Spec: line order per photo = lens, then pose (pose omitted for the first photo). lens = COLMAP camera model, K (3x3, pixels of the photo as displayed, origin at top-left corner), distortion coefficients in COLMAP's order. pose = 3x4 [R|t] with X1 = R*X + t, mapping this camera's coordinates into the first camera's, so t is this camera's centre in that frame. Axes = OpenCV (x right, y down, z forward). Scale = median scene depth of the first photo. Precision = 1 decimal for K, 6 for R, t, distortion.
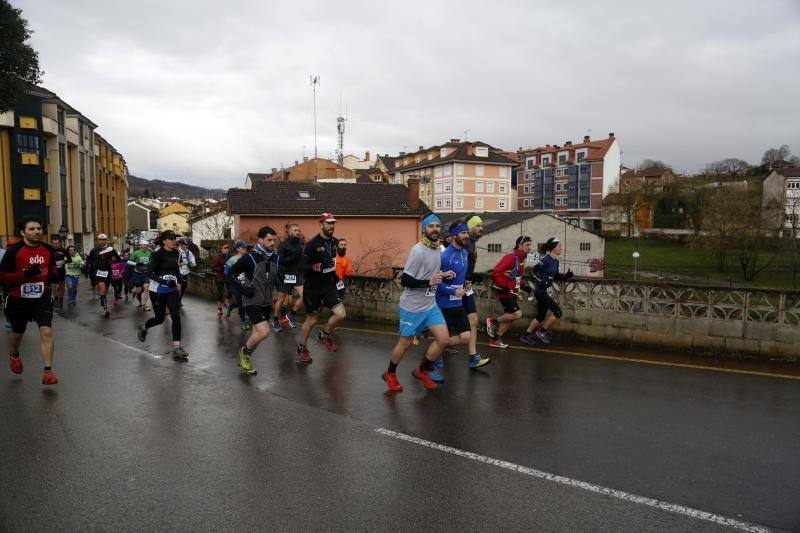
lens RADIAL K [[554.6, 0, 405.6], [0, 554.6, 270.0], [0, 0, 1]] dist [-0.113735, 0.073640]
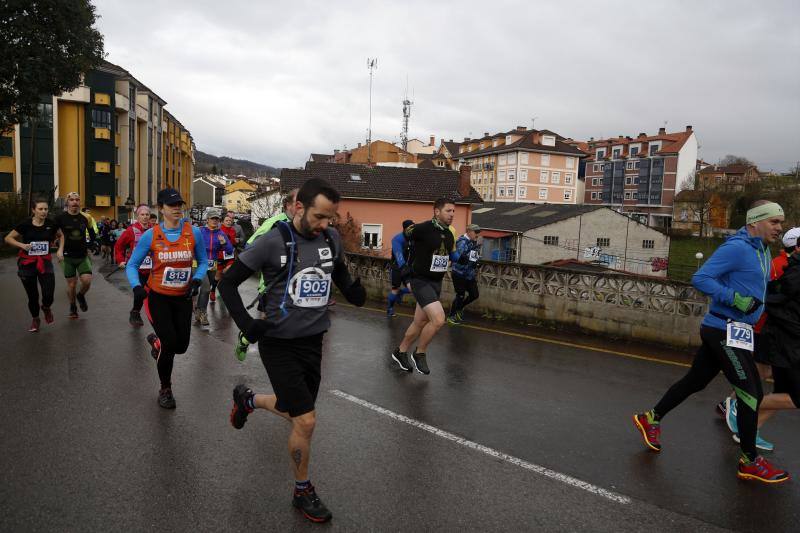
lens RADIAL K [[567.1, 0, 405.8], [0, 567.1, 268.1], [0, 0, 1]] dist [-0.119394, 0.075511]
pose [[0.992170, 0.056350, -0.111462, 0.012062], [-0.054268, 0.998292, 0.021630, 0.000627], [0.112490, -0.015412, 0.993533, -0.006120]]
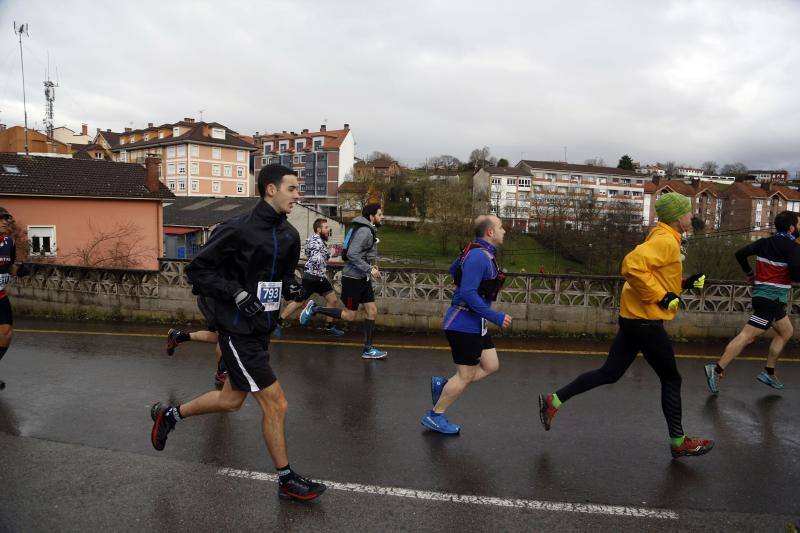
lens RADIAL K [[548.2, 0, 405.3], [0, 548.2, 269.2], [0, 0, 1]] dist [-0.120778, 0.076336]
pose [[0.887835, -0.024368, 0.459517, -0.009385], [0.012485, 0.999505, 0.028881, -0.000973], [-0.459993, -0.019905, 0.887699, 0.012178]]
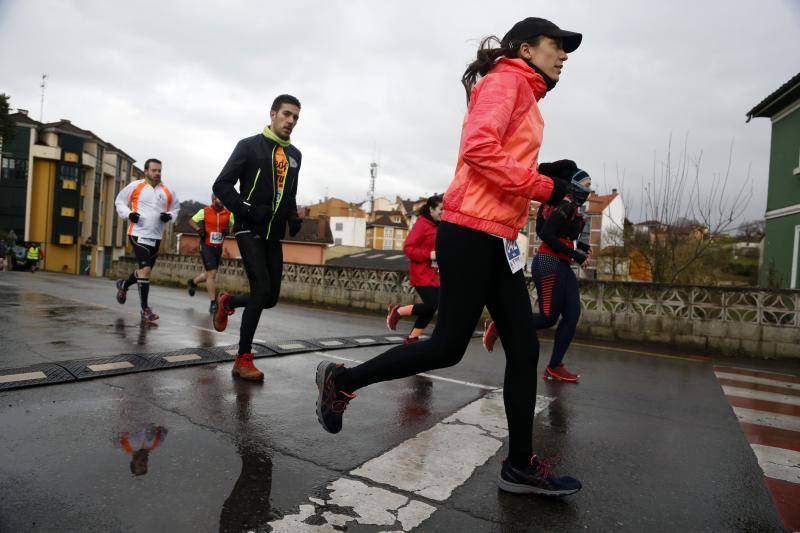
lens RADIAL K [[554.6, 0, 405.6], [0, 554.6, 270.0], [0, 0, 1]] dist [-0.113735, 0.073640]
pose [[0.989490, 0.067932, -0.127647, 0.133708], [-0.077908, 0.994146, -0.074858, 0.014640], [0.121815, 0.084016, 0.988991, -0.079811]]
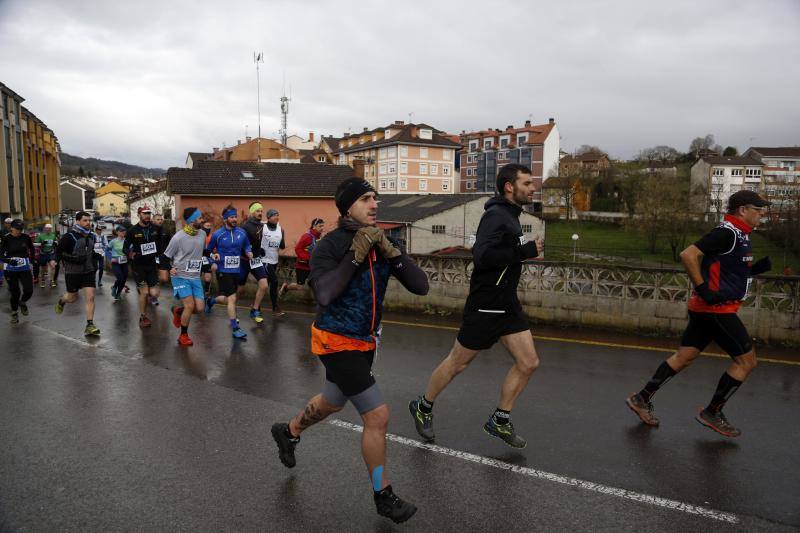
lens RADIAL K [[548.2, 0, 405.3], [0, 548.2, 269.2], [0, 0, 1]] dist [-0.120778, 0.076336]
pose [[0.994844, -0.003109, 0.101374, -0.001140], [-0.000261, 0.999448, 0.033218, -0.000229], [-0.101421, -0.033073, 0.994294, 0.003769]]
